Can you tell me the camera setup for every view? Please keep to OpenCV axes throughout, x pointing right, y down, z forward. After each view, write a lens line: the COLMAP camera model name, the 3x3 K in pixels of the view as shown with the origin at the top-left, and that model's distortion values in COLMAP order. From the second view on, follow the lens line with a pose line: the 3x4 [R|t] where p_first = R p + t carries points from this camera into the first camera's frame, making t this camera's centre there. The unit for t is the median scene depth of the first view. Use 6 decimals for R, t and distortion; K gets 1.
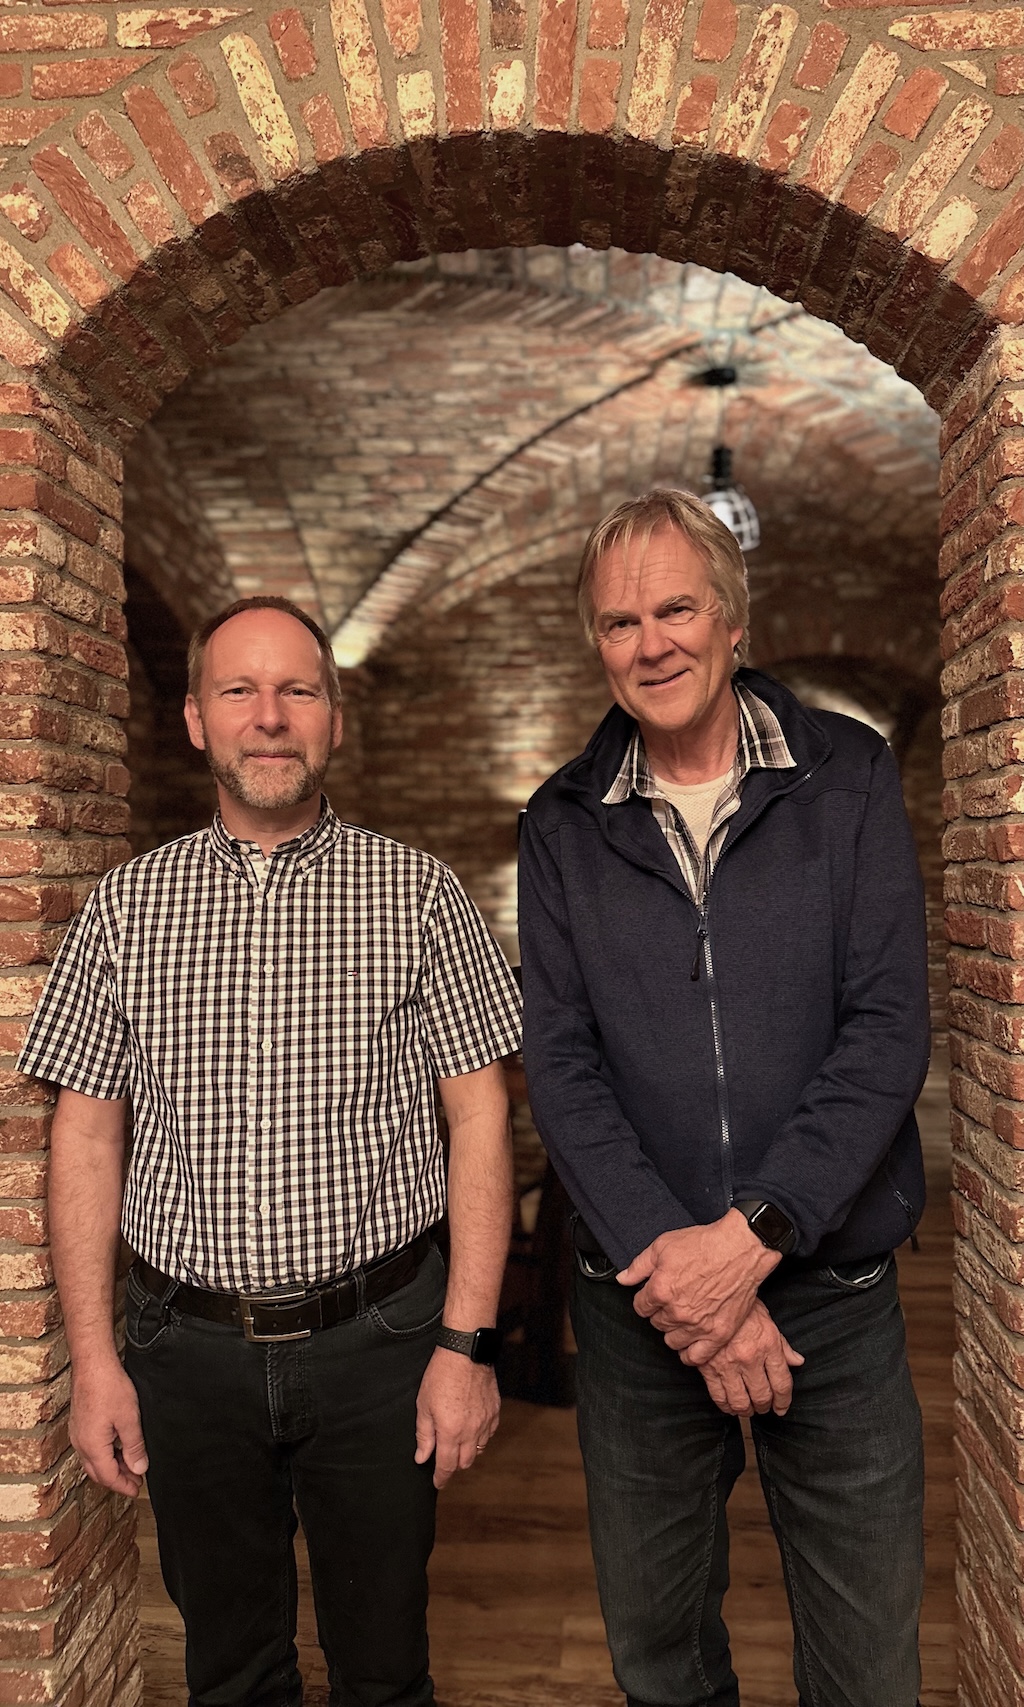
lens RADIAL K [[1233.4, 0, 539.6], [0, 1233.4, 853.4], [0, 0, 1]] dist [0.080508, -0.132719]
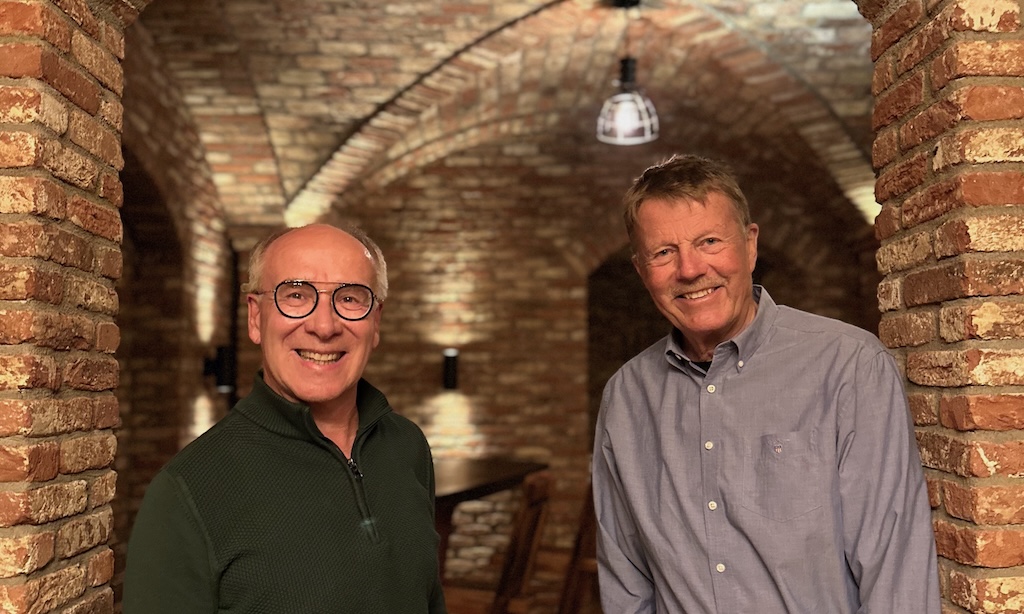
lens RADIAL K [[982.4, 0, 512.0], [0, 982.4, 307.0], [0, 0, 1]] dist [0.120457, -0.180015]
pose [[0.997301, 0.015088, 0.071850, -0.068504], [-0.009764, 0.997219, -0.073880, -0.028664], [-0.072764, 0.072979, 0.994676, 0.155342]]
